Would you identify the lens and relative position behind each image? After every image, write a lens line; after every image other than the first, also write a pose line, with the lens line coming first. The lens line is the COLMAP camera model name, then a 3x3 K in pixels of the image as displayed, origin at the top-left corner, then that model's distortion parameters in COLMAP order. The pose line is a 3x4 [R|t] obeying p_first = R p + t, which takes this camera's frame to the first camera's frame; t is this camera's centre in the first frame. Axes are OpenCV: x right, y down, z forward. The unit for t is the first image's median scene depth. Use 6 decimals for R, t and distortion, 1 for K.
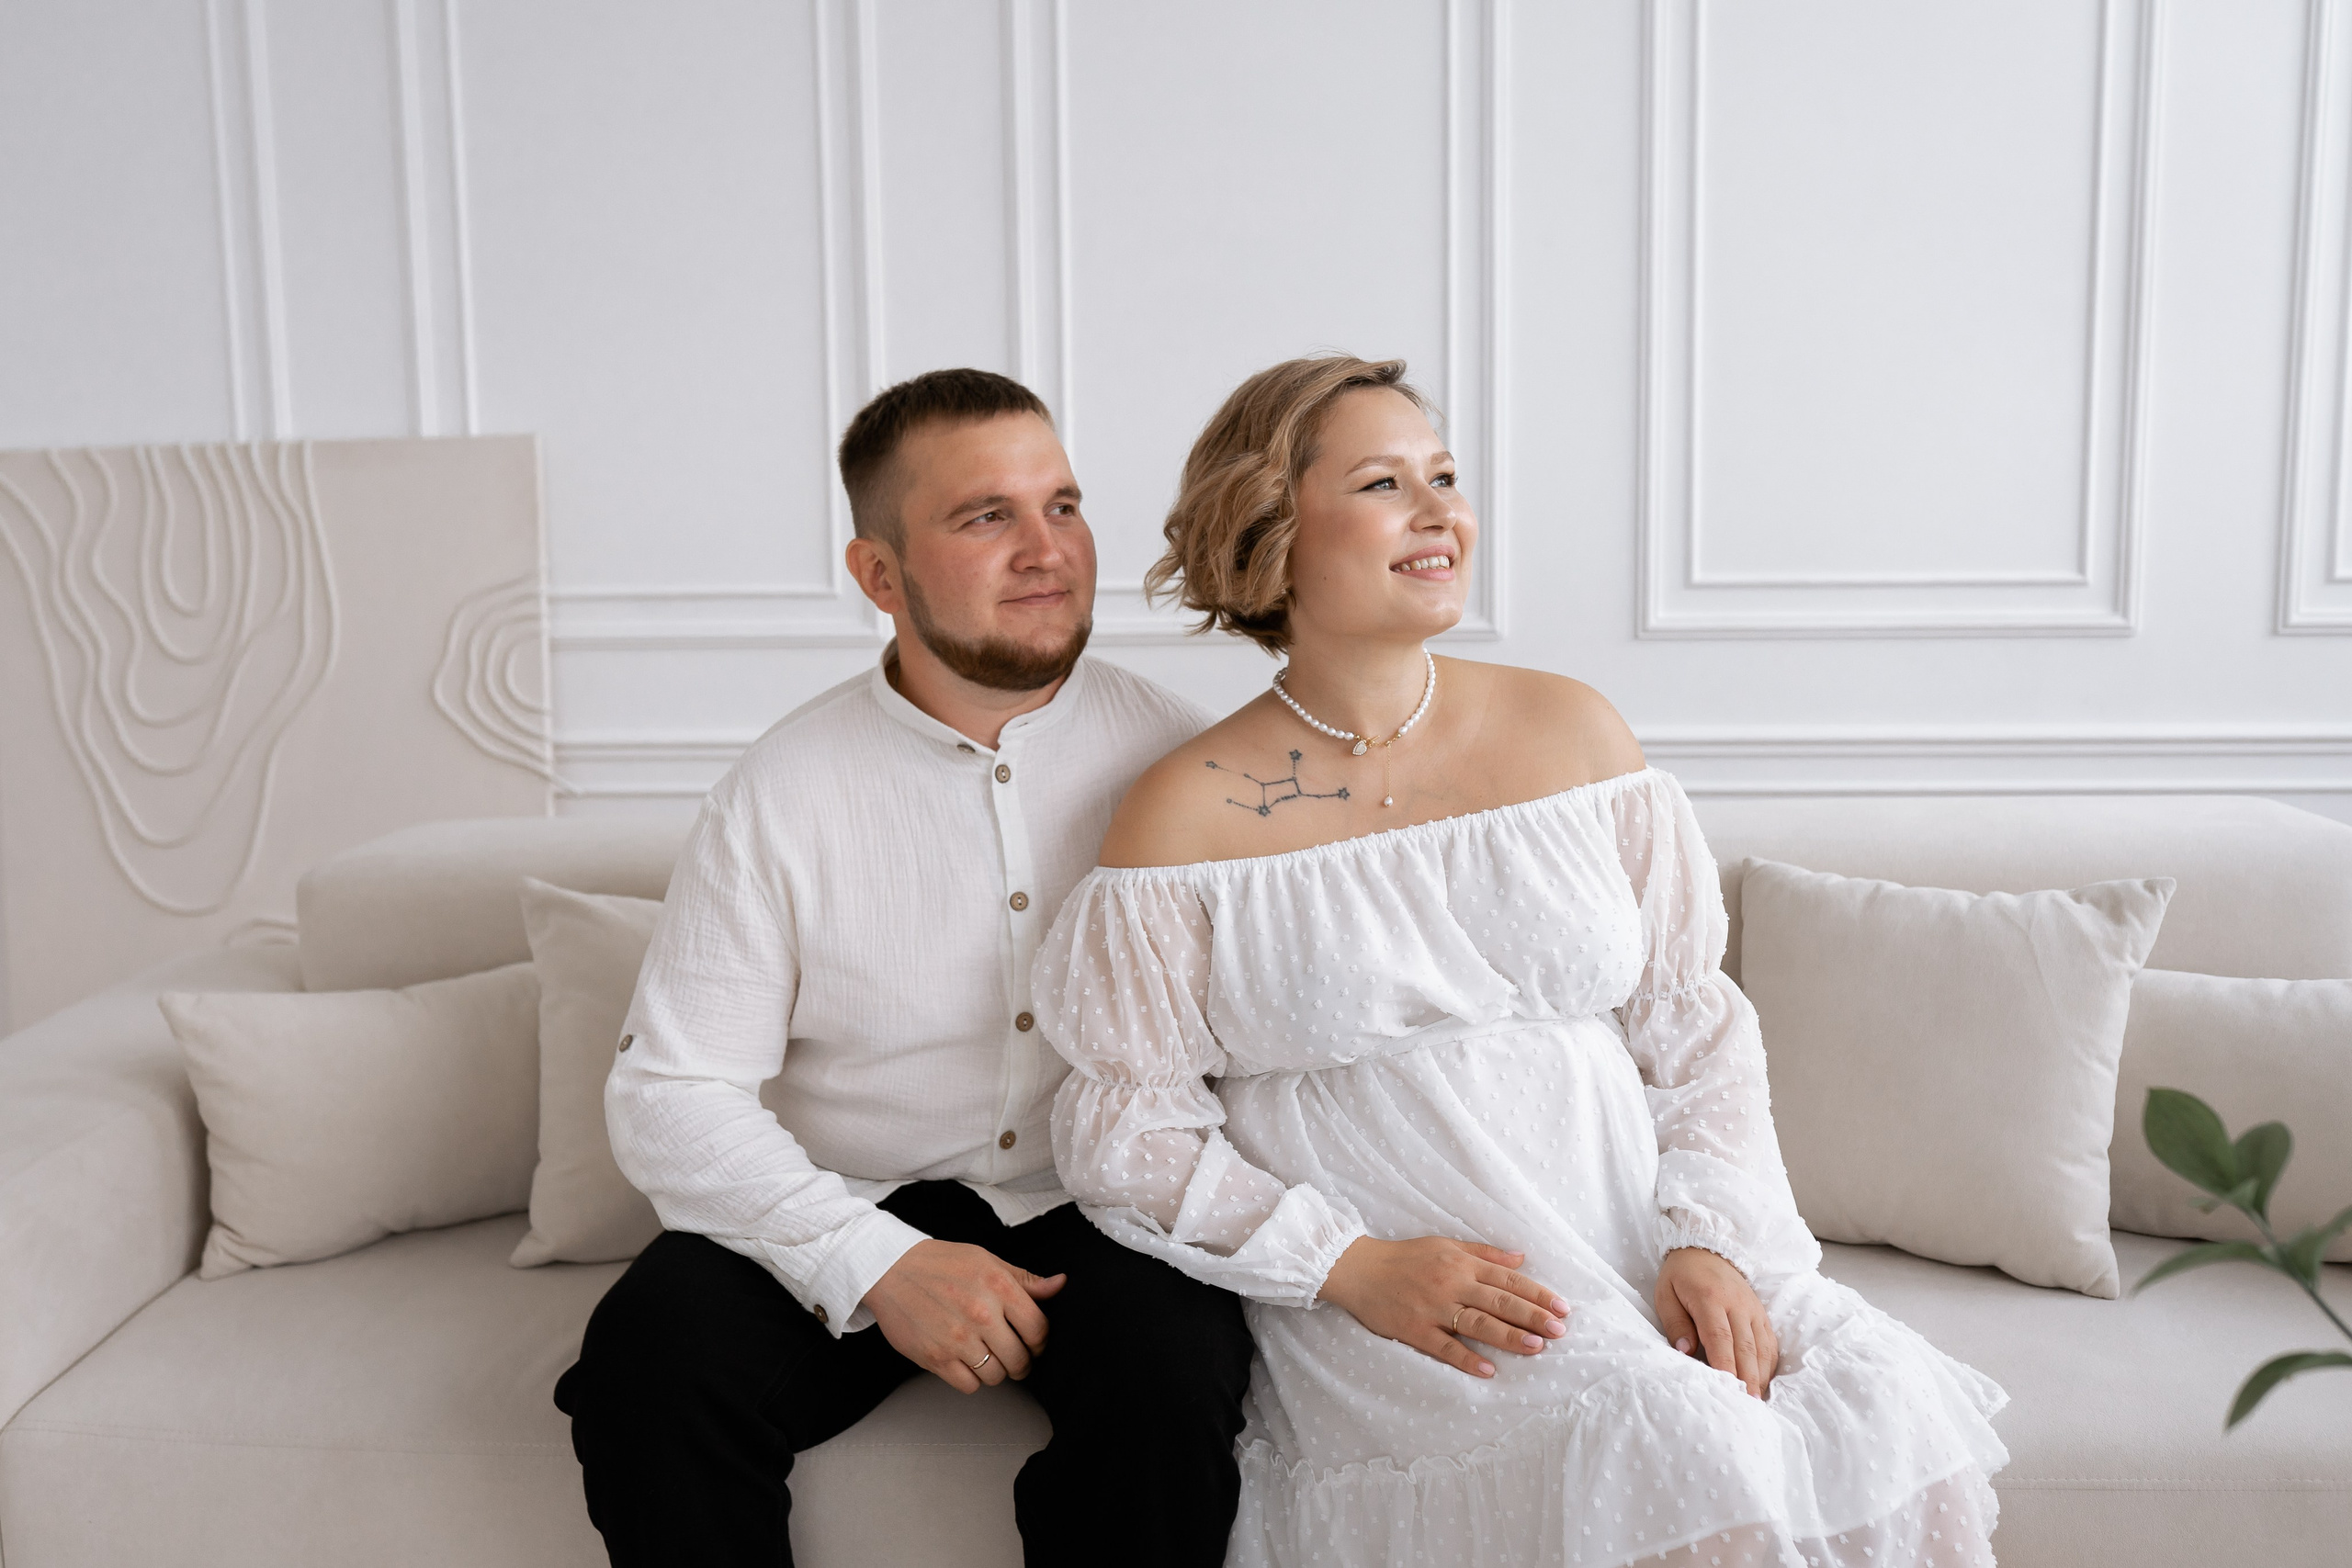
lens RADIAL K [[2362.8, 0, 1134.9], [0, 2362.8, 785.9], [0, 0, 1]] dist [-0.015934, 0.001153]
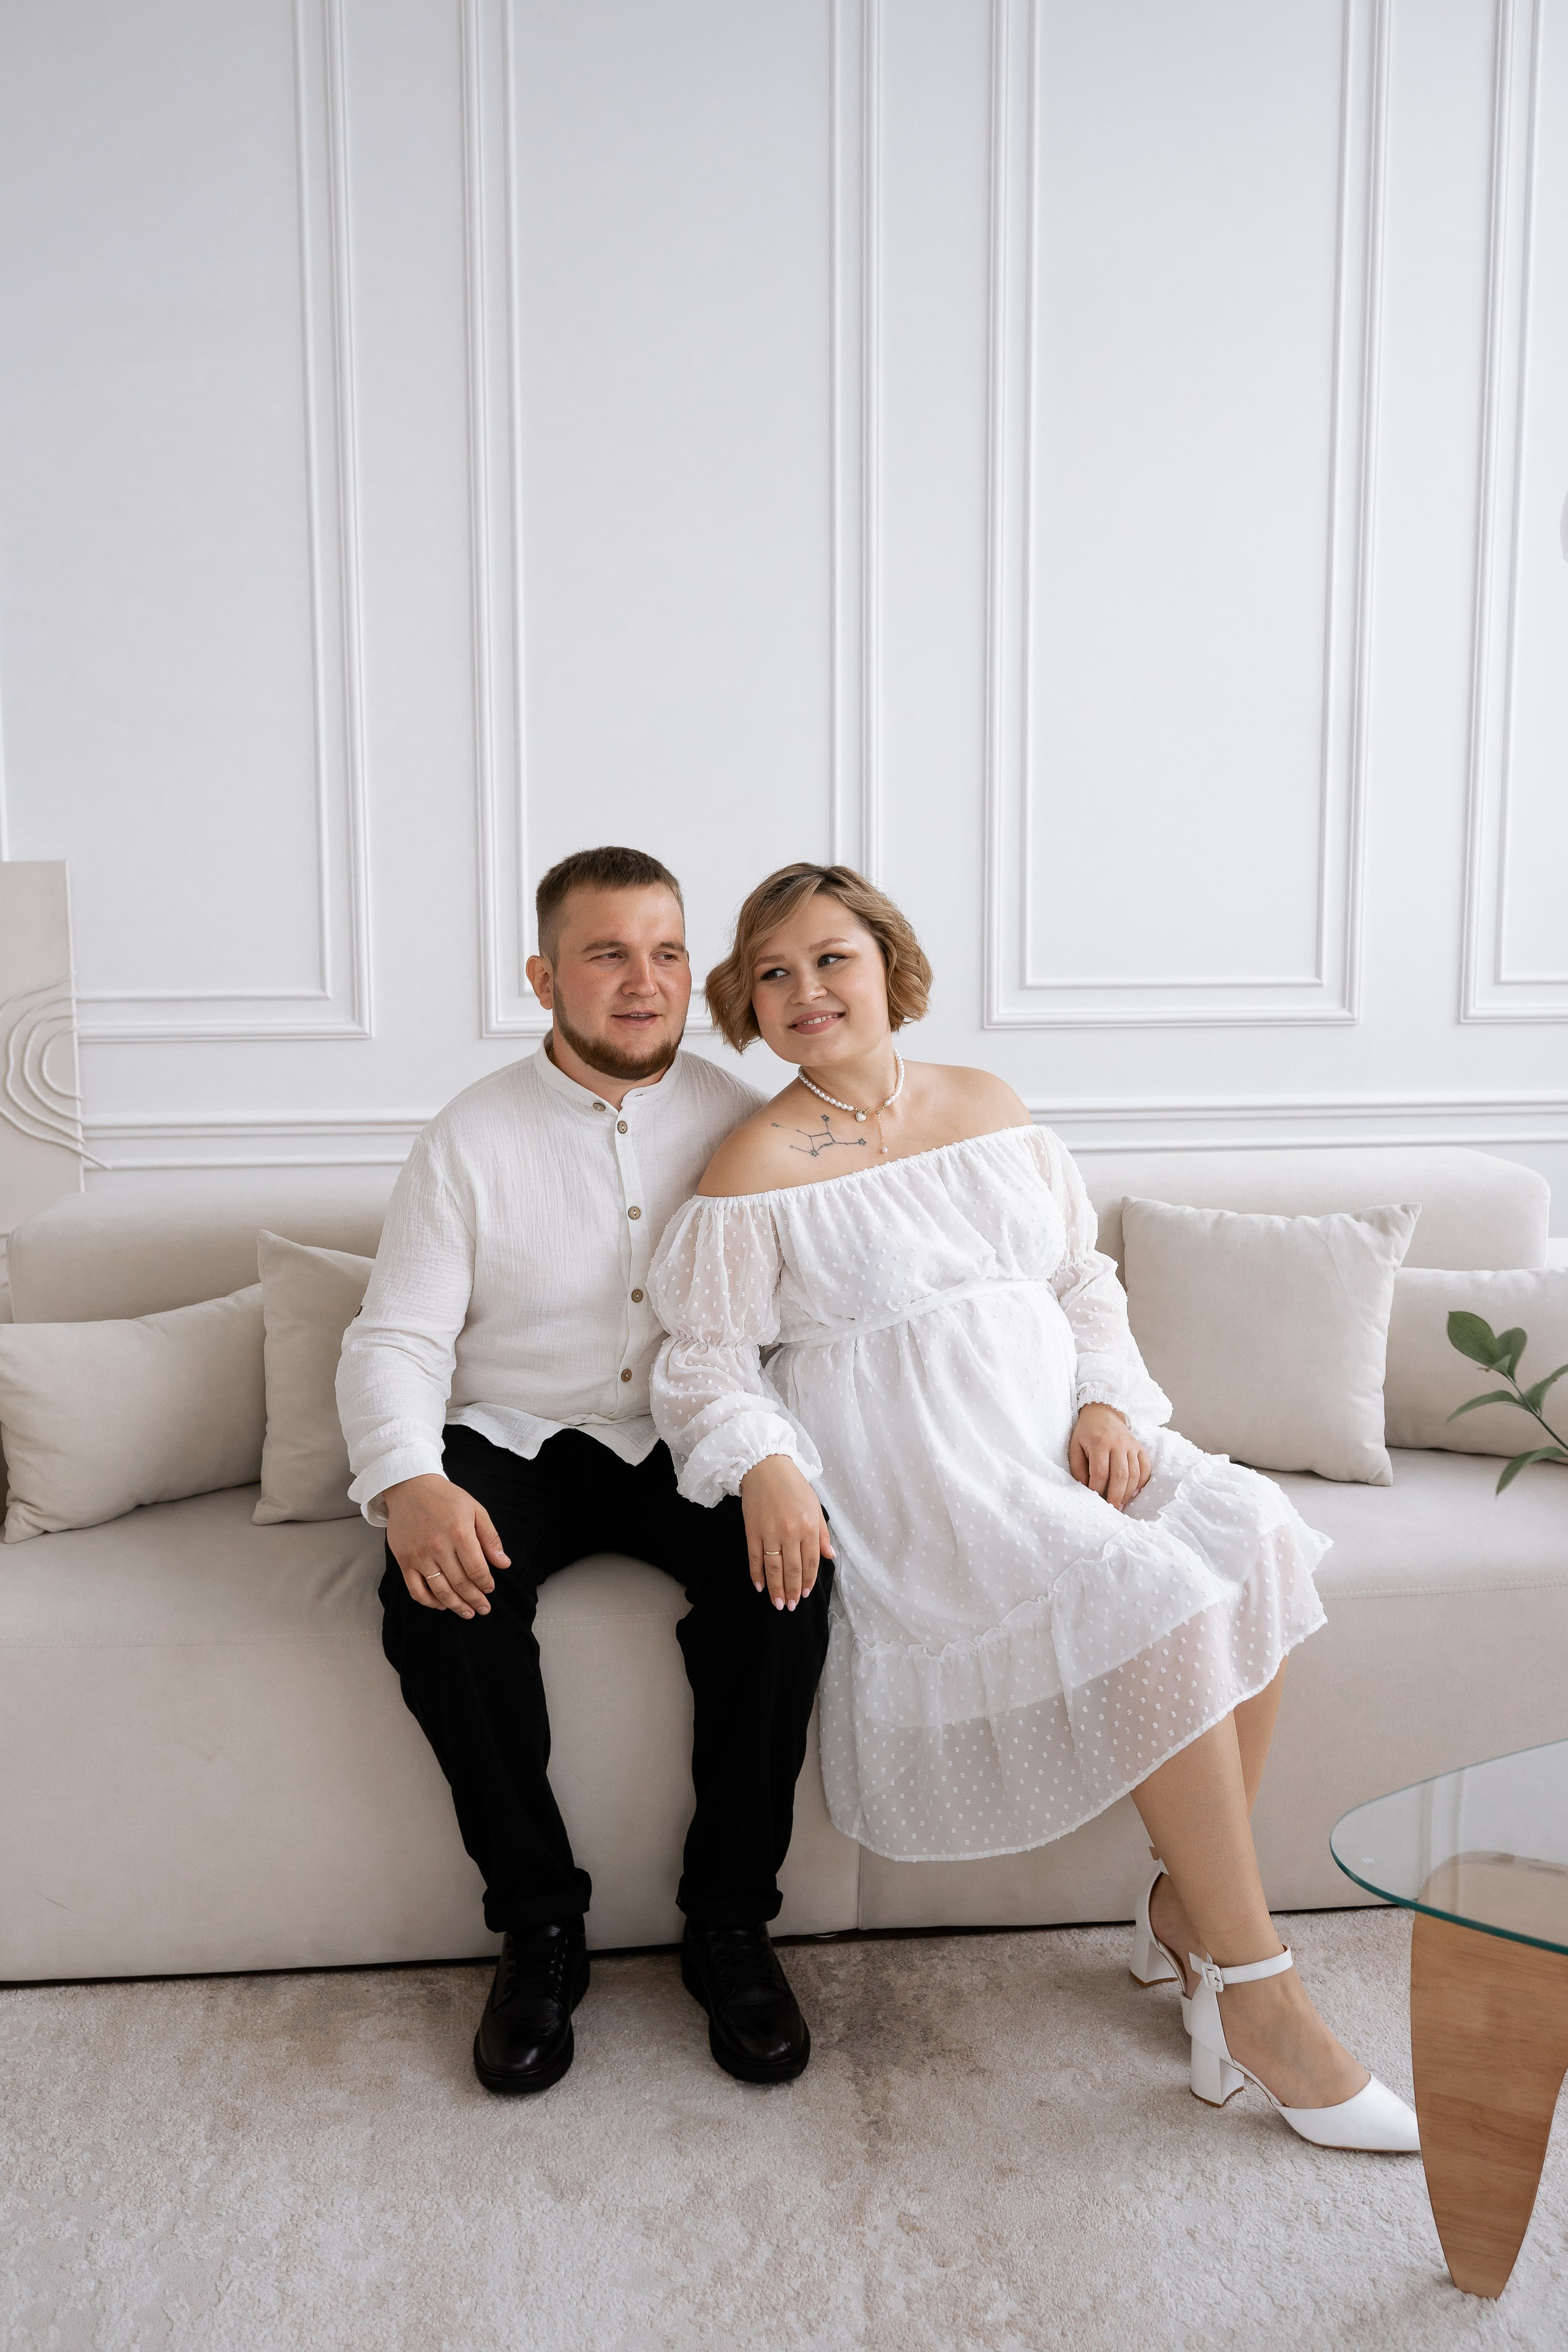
lens RADIAL K [[2371.1, 0, 784.0], [0, 2371.1, 1176.0], [0, 0, 1]] dist [-0.009053, -0.013725]
pose [[0.981616, -0.017933, 0.190021, -0.218901], [0.016170, 0.999811, 0.010829, -0.000144], [-0.190179, -0.007558, 0.981720, -0.359199]]
